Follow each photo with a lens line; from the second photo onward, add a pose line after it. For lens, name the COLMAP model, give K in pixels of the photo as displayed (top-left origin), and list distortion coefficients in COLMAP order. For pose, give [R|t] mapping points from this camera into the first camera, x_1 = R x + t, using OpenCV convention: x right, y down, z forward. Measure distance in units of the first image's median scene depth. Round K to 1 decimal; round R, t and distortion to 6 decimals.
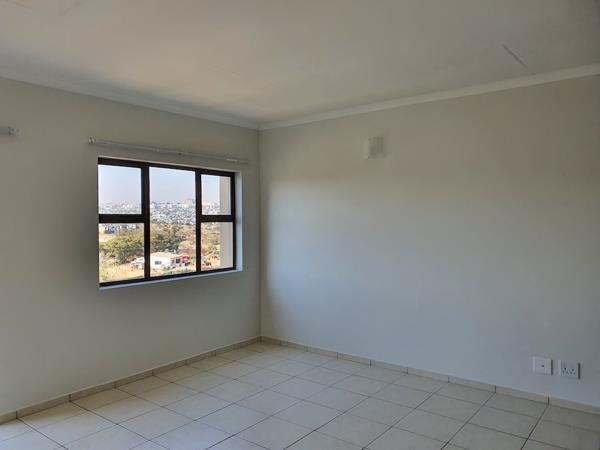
lens RADIAL K [[469.1, 0, 293.5], [0, 469.1, 225.8], [0, 0, 1]] dist [0.019817, 0.002406]
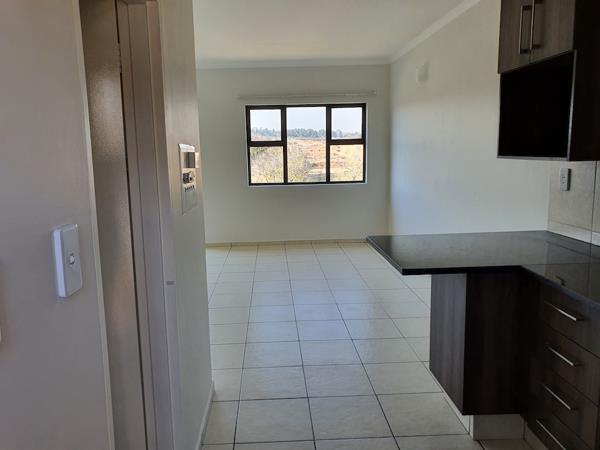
lens RADIAL K [[469.1, 0, 293.5], [0, 469.1, 225.8], [0, 0, 1]] dist [0.019817, 0.002406]
pose [[0.650520, 0.120824, -0.749816, 0.778366], [0.009495, 0.985894, 0.167103, -0.005504], [0.759429, -0.115824, 0.640197, 0.031187]]
